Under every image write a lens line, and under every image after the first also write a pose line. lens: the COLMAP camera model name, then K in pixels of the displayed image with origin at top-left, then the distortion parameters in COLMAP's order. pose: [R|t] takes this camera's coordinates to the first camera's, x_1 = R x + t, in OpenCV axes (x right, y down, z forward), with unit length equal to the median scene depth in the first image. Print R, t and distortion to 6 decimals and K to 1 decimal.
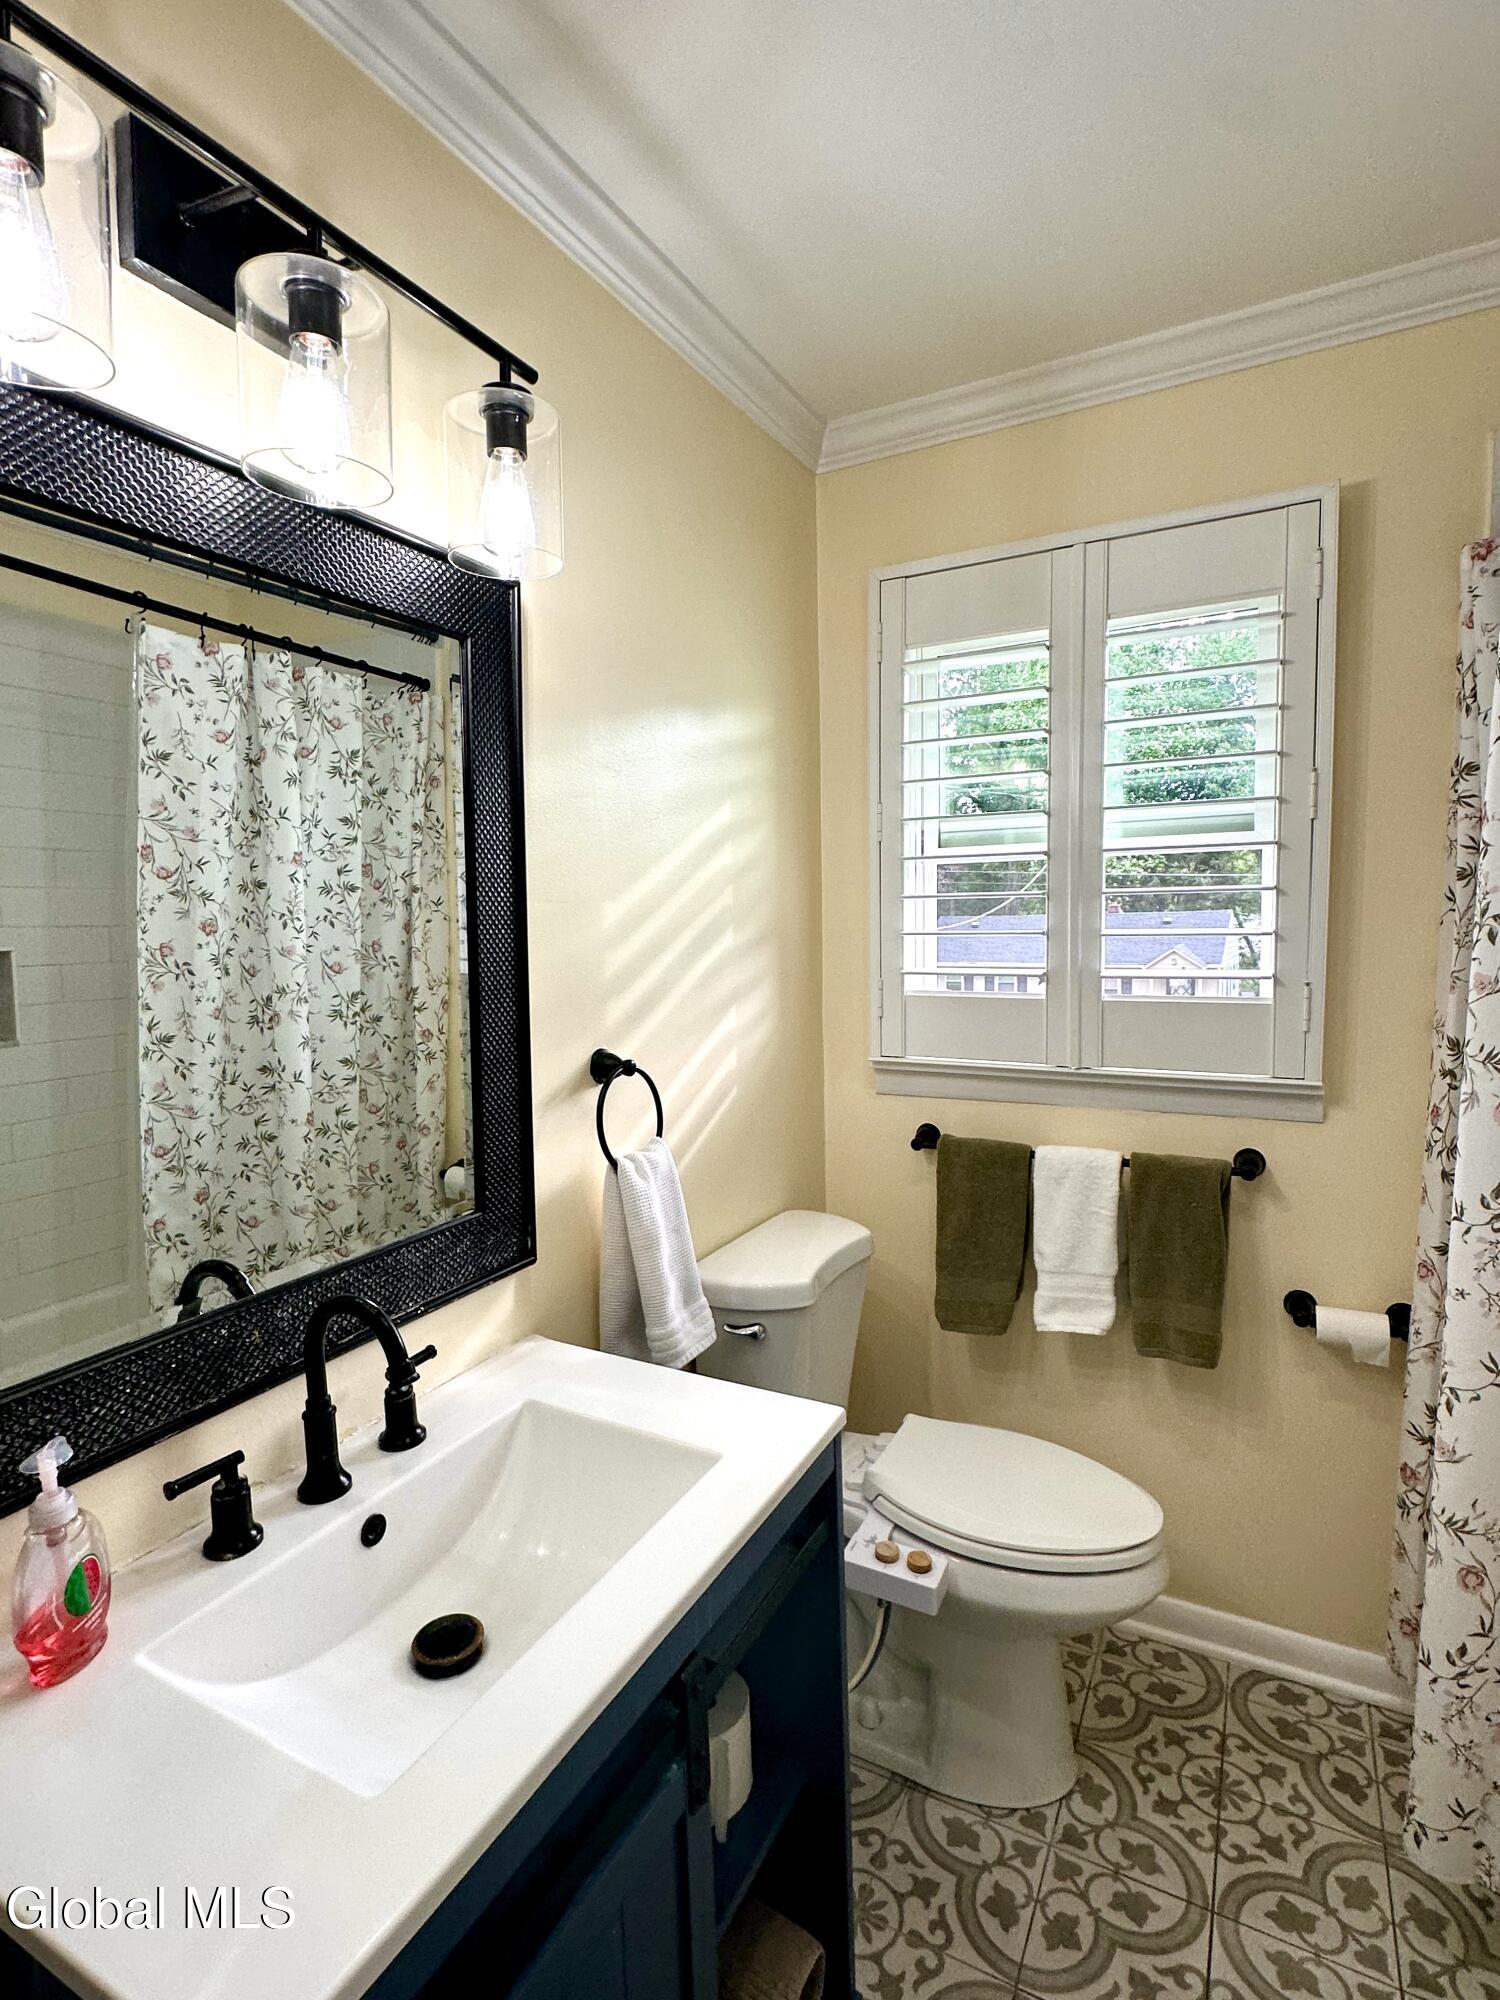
lens RADIAL K [[997.2, 0, 748.1], [0, 997.2, 995.5], [0, 0, 1]] dist [-0.002697, 0.001014]
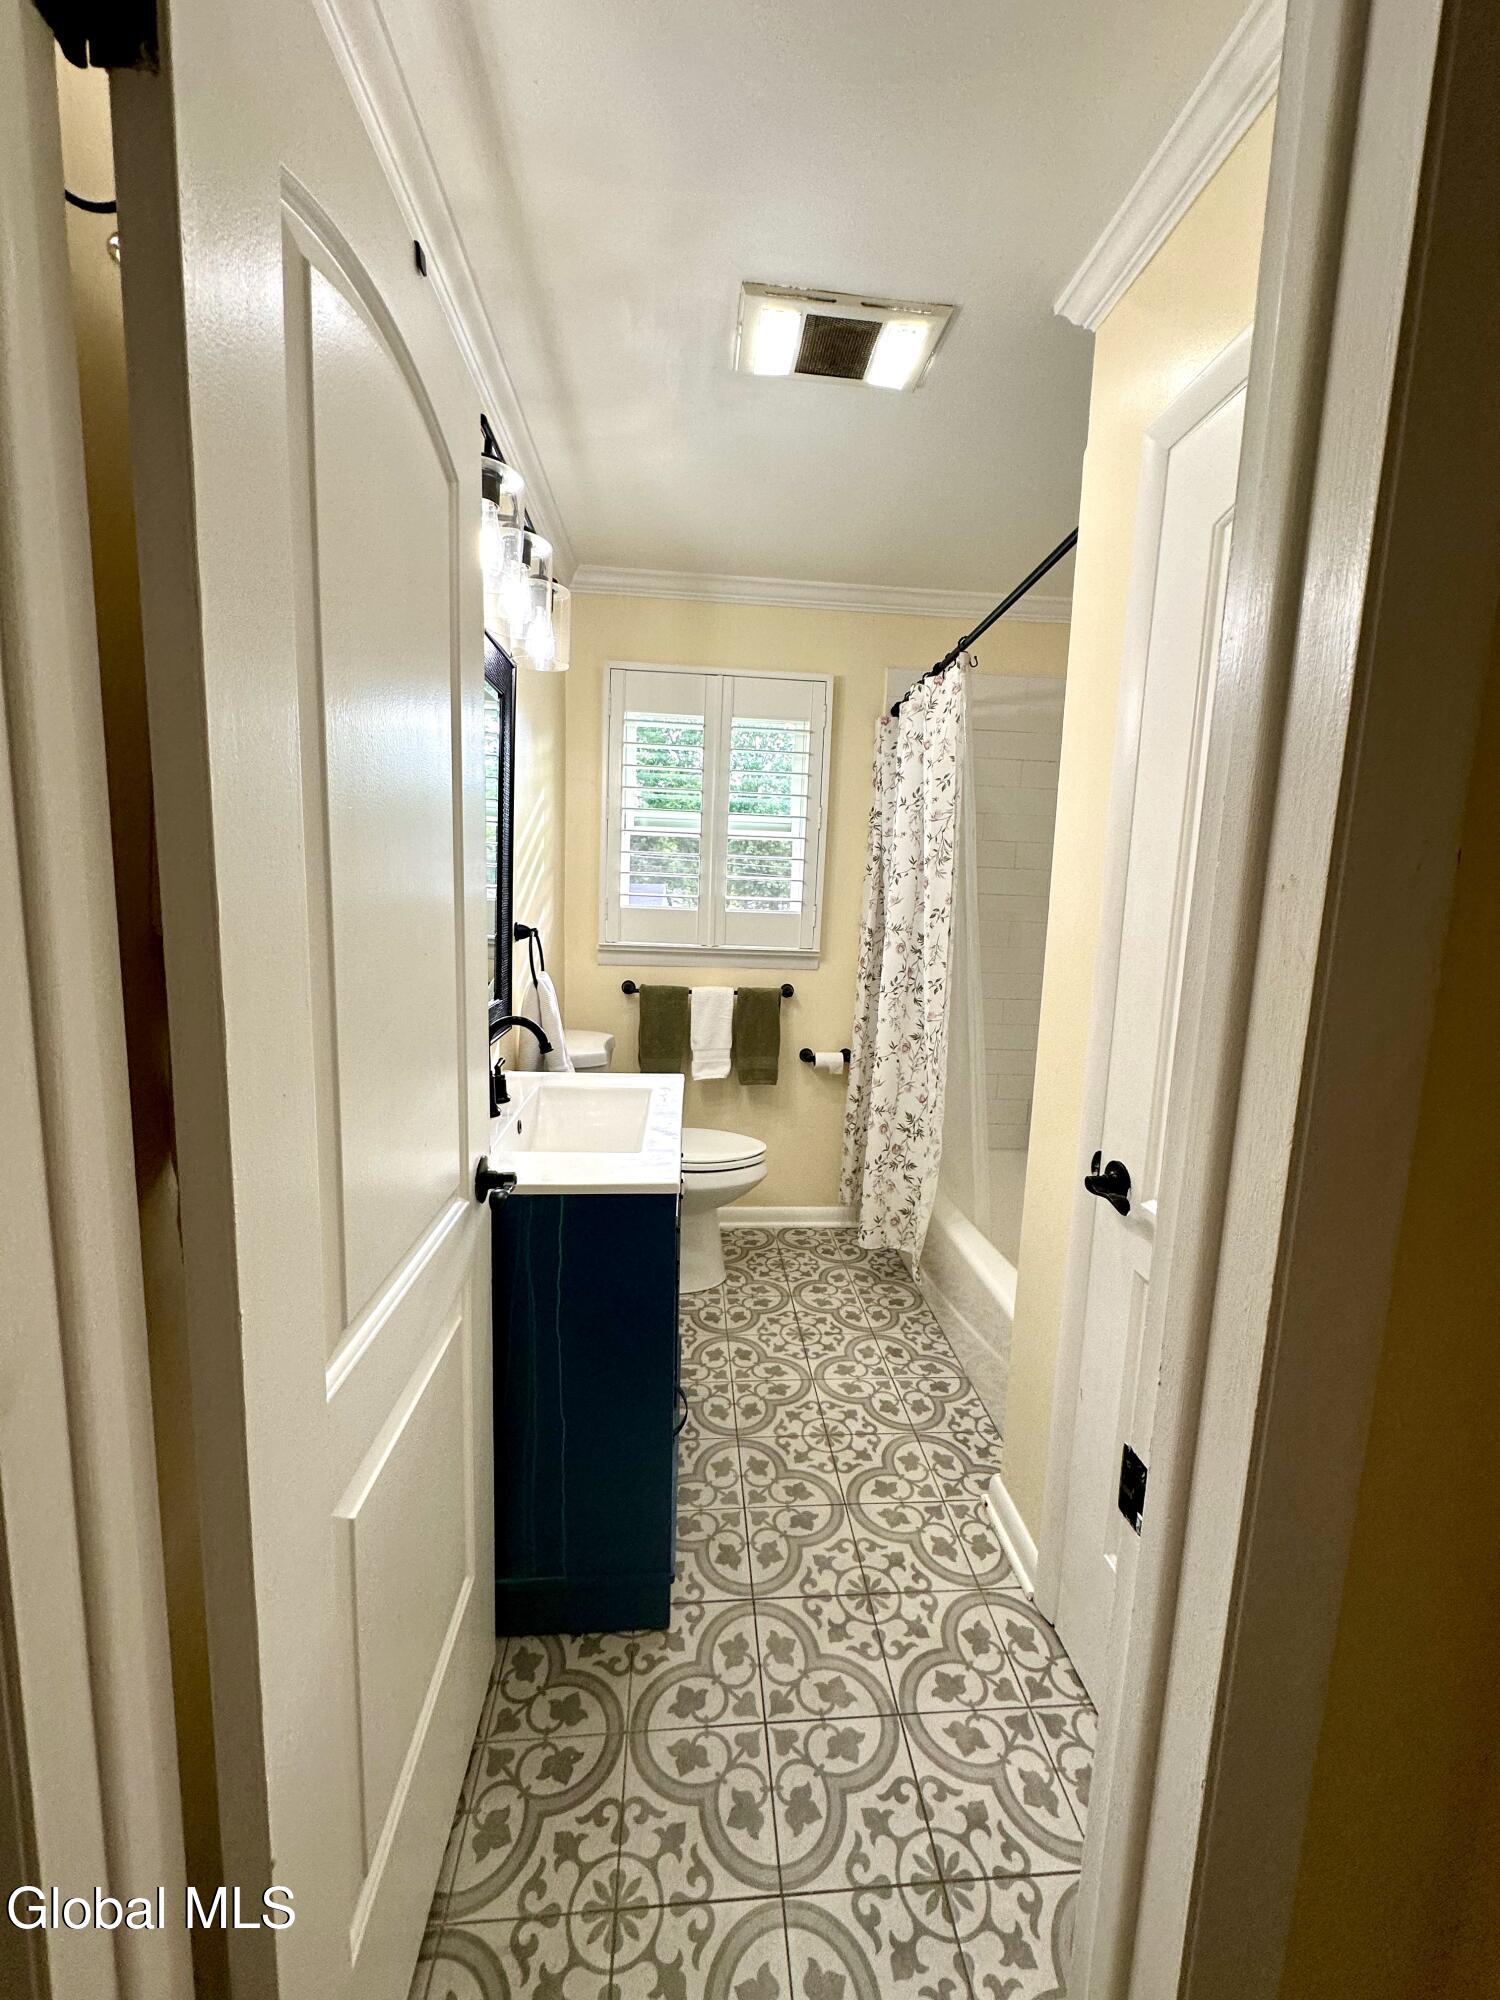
lens RADIAL K [[788.5, 0, 756.1], [0, 788.5, 996.7], [0, 0, 1]] dist [-0.001190, 0.000001]
pose [[0.838588, -0.024800, 0.544201, -0.503328], [-0.010701, 0.998021, 0.061971, 0.085120], [-0.544661, -0.057792, 0.836663, -0.396551]]
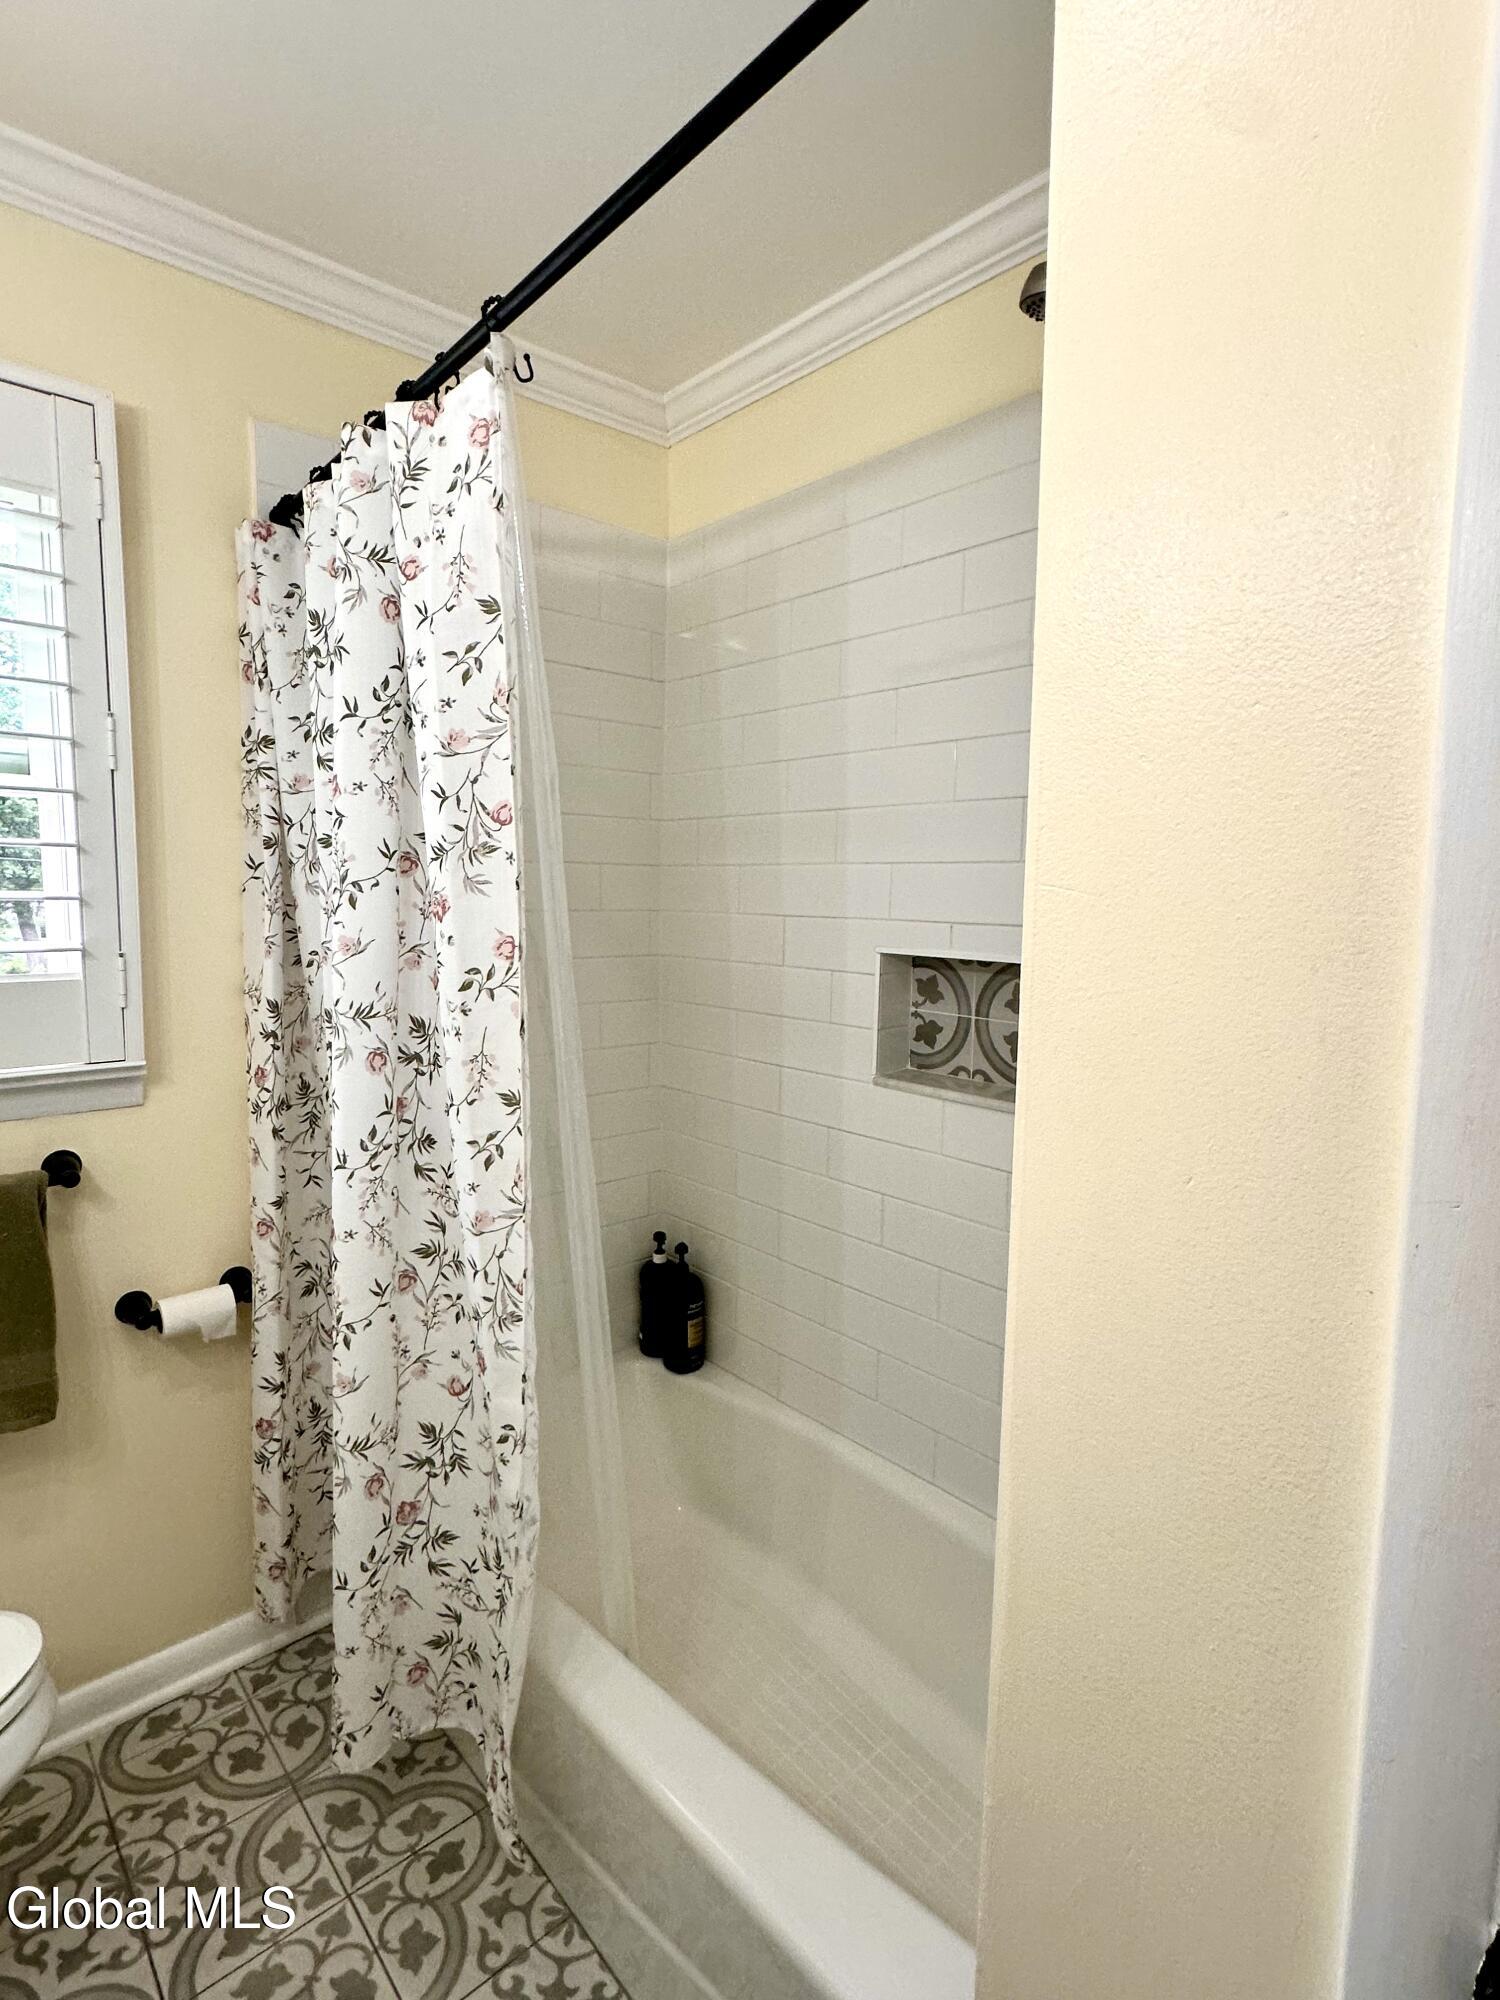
lens RADIAL K [[997.2, 0, 745.0], [0, 997.2, 996.6], [0, 0, 1]] dist [-0.002697, 0.001014]
pose [[0.341442, -0.077740, 0.936682, -0.093569], [0.050925, 0.996640, 0.064153, -0.003155], [-0.938522, 0.025796, 0.344254, 0.165323]]
